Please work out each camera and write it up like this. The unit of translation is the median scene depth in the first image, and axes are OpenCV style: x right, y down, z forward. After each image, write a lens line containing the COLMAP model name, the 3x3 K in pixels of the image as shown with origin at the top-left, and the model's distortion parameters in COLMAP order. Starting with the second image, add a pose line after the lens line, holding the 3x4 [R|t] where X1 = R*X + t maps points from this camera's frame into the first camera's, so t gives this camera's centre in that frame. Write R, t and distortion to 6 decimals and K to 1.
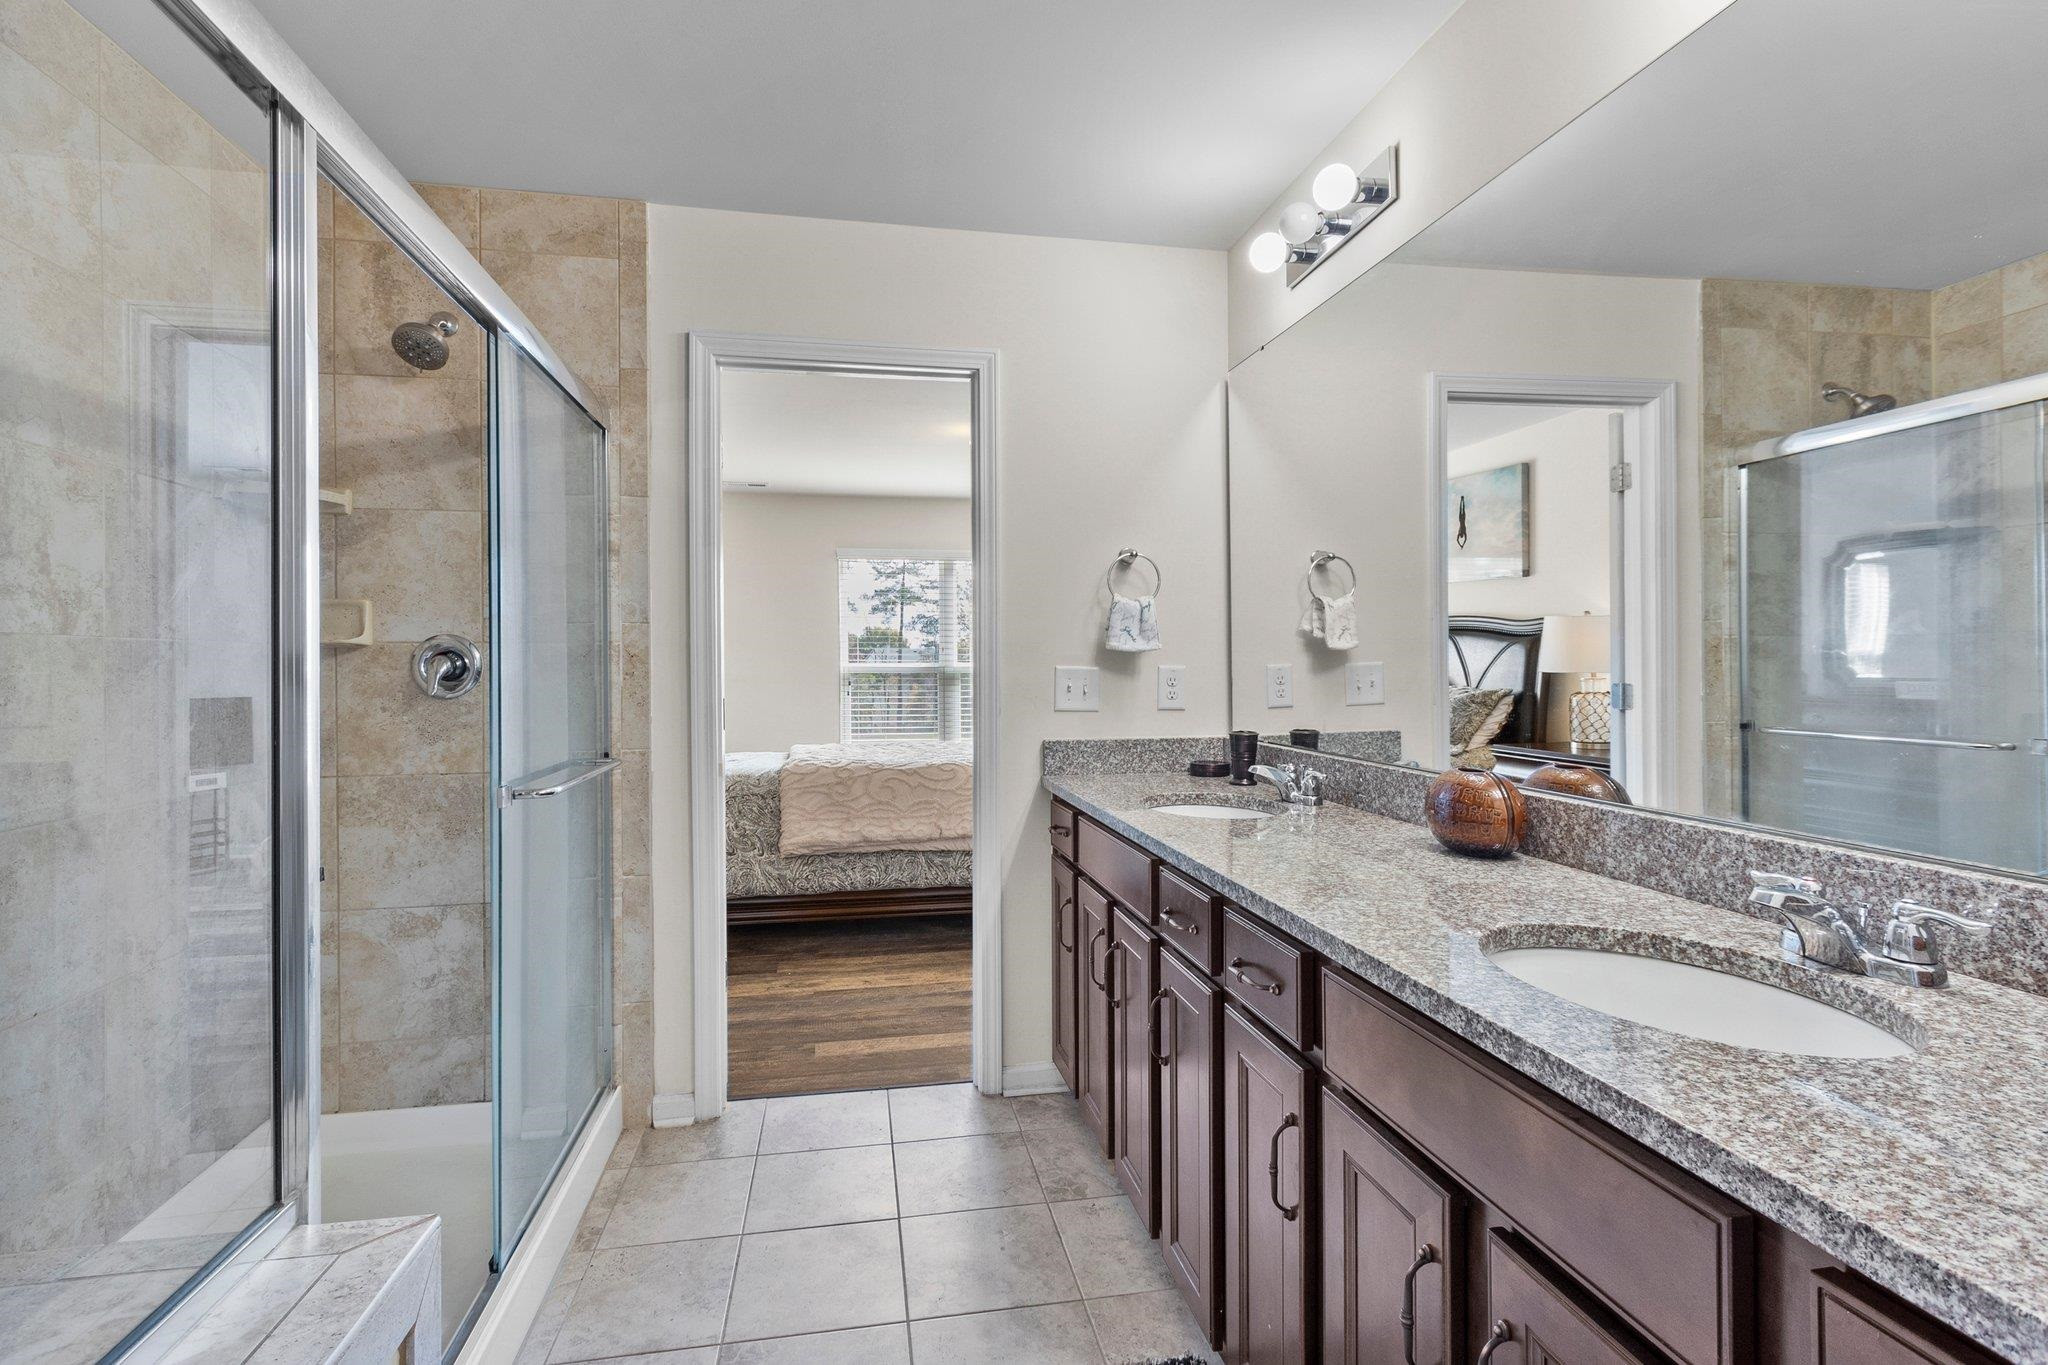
lens RADIAL K [[948.4, 0, 1021.0], [0, 948.4, 673.4], [0, 0, 1]] dist [0.006163, -0.001841]
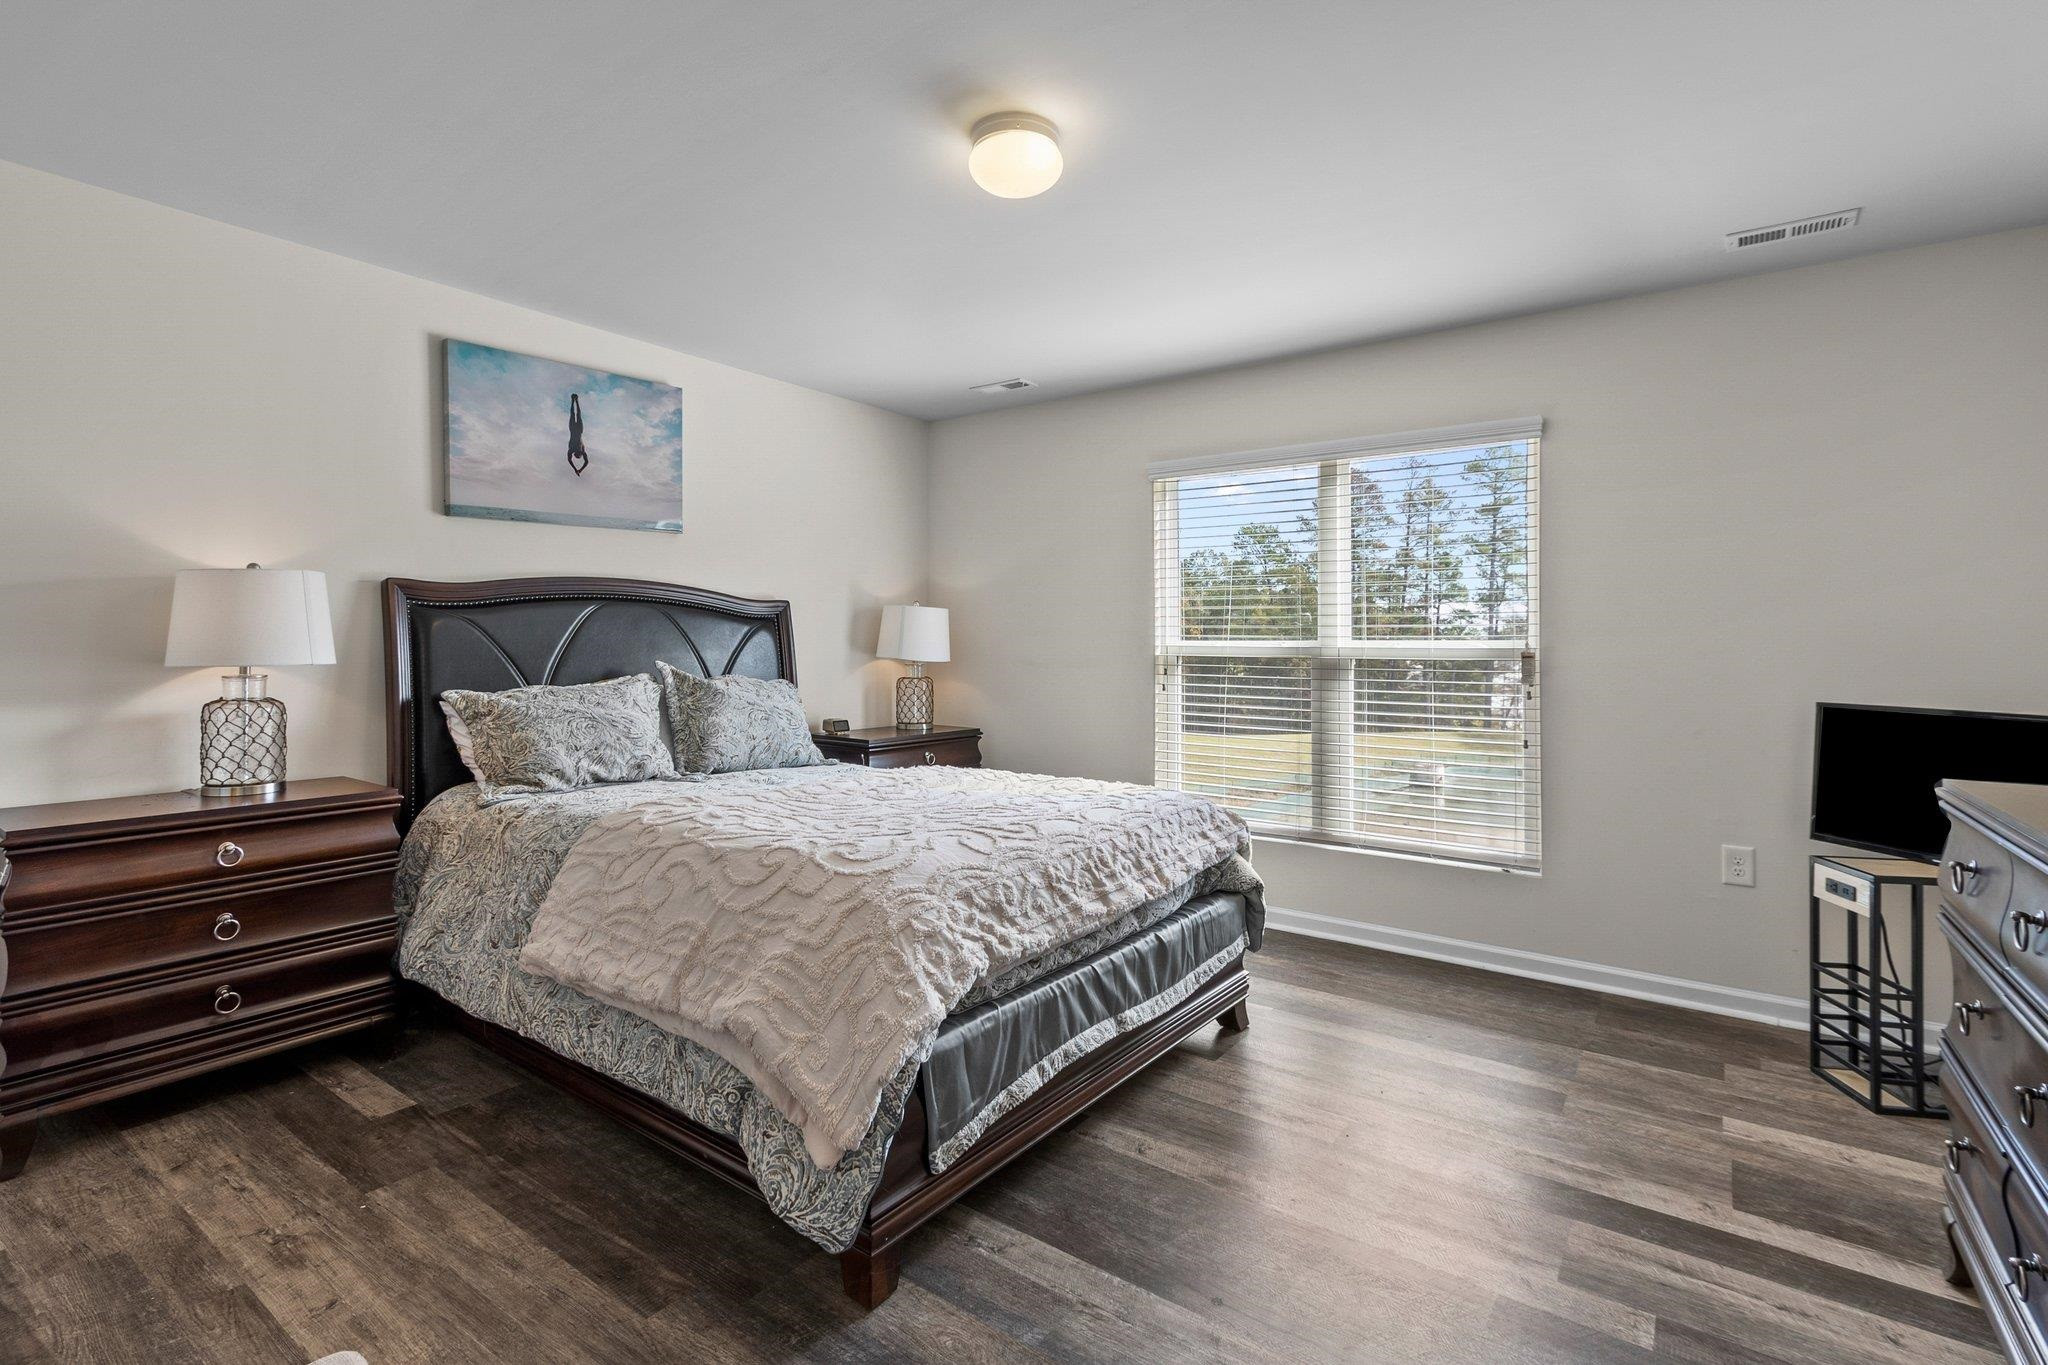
lens RADIAL K [[948.4, 0, 1011.4], [0, 948.4, 667.5], [0, 0, 1]] dist [0.006163, -0.001841]
pose [[0.680020, 0.025338, -0.732756, 0.627873], [-0.015152, 0.999675, 0.020506, -0.011266], [0.733037, -0.002842, 0.680183, 1.431373]]
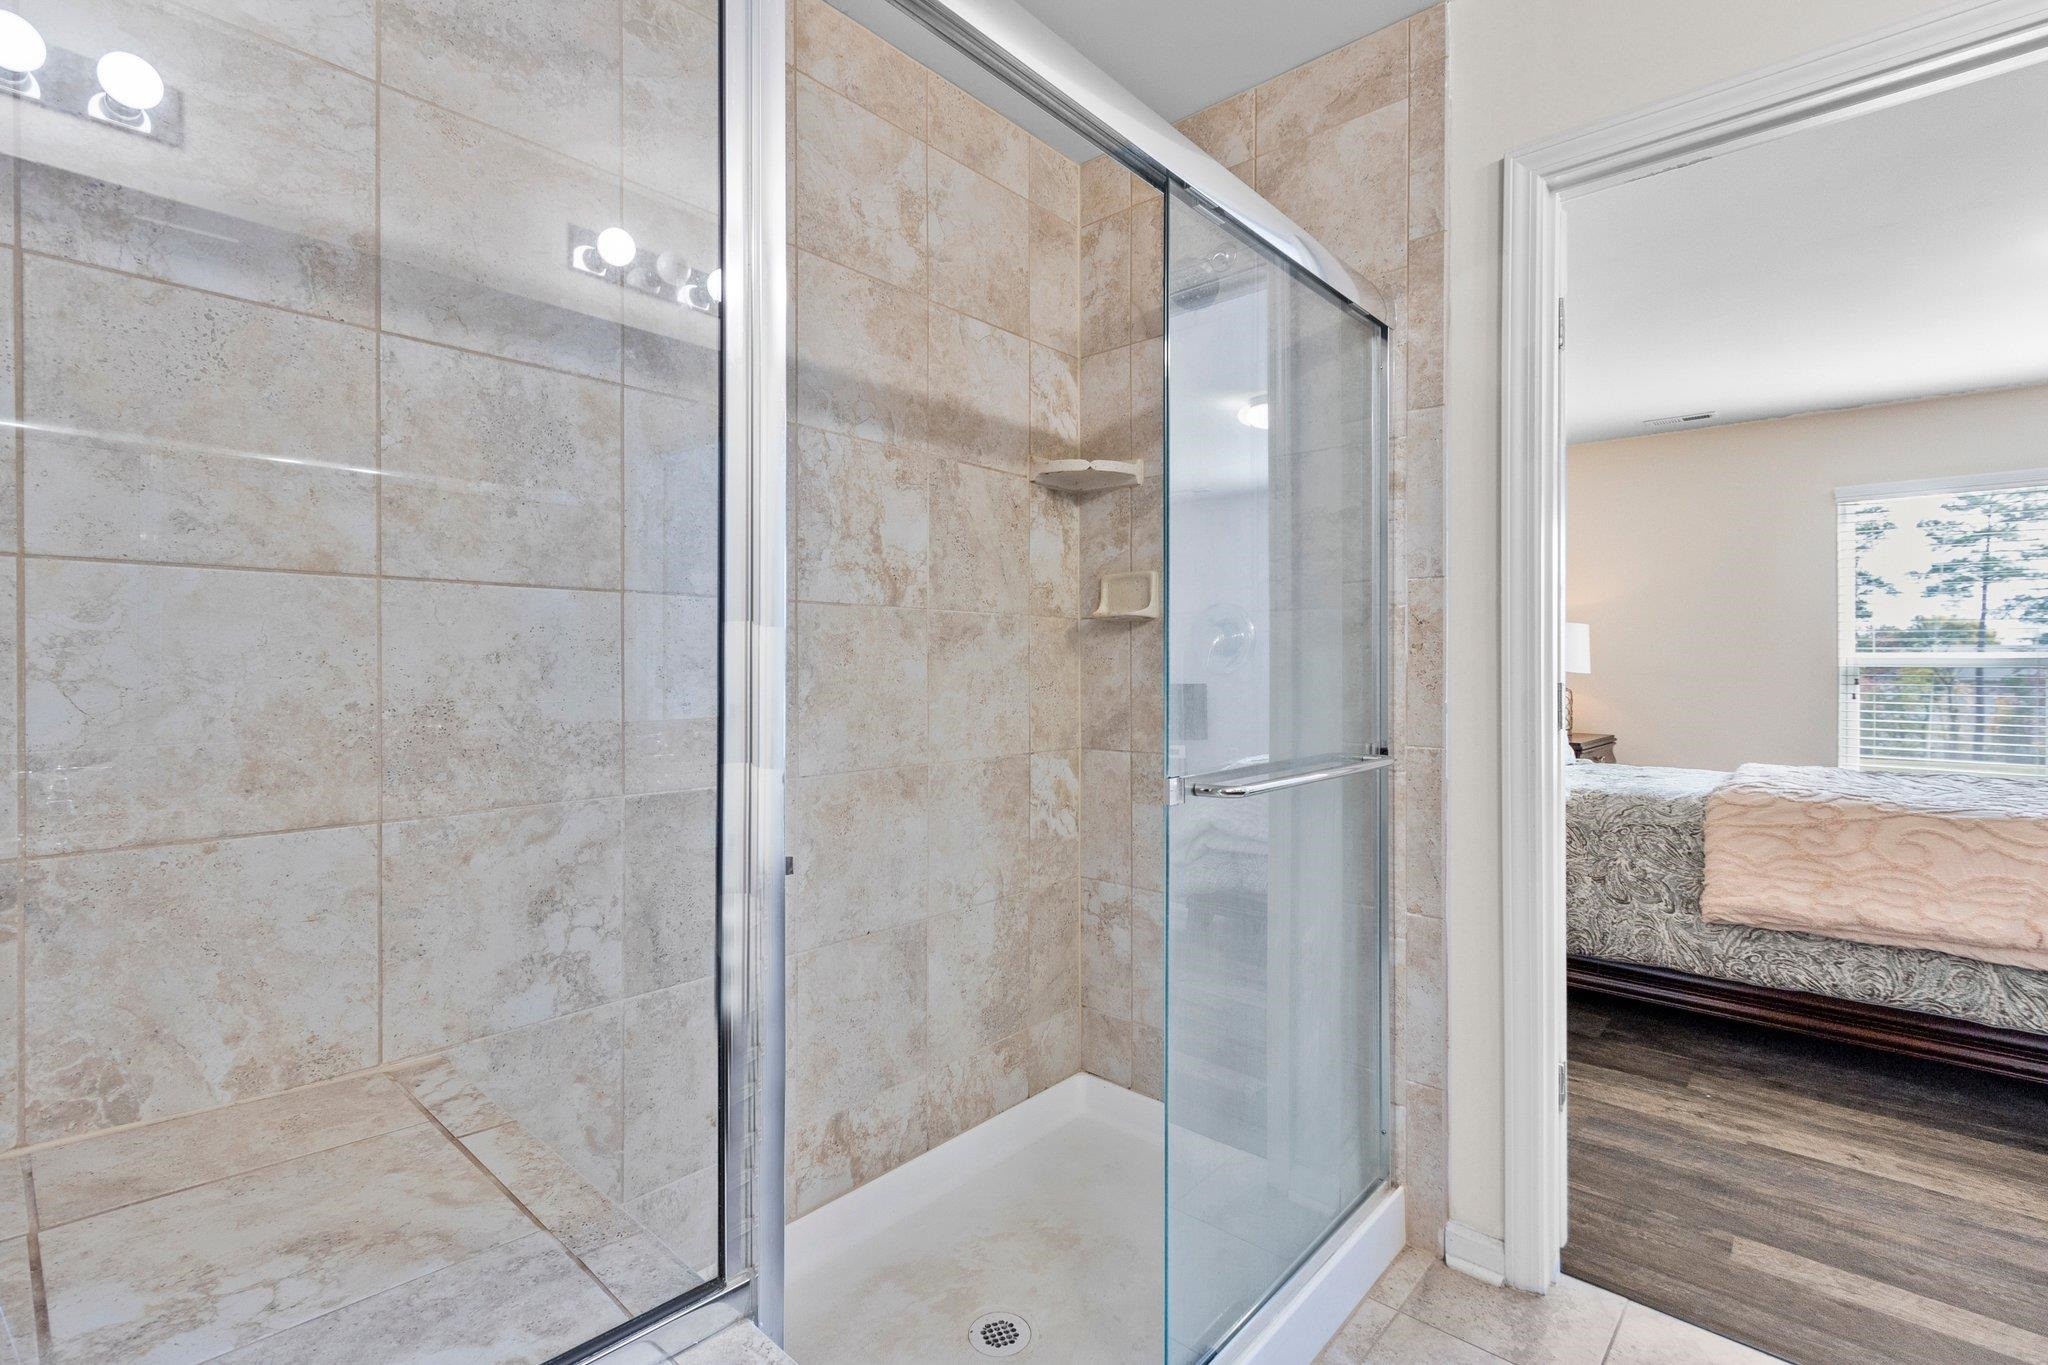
lens RADIAL K [[948.4, 0, 1003.3], [0, 948.4, 668.3], [0, 0, 1]] dist [0.006163, -0.001841]
pose [[0.602927, 0.009128, -0.797744, -0.009733], [-0.011894, 0.999926, 0.002453, 0.020174], [0.797707, 0.008009, 0.602991, 0.284126]]
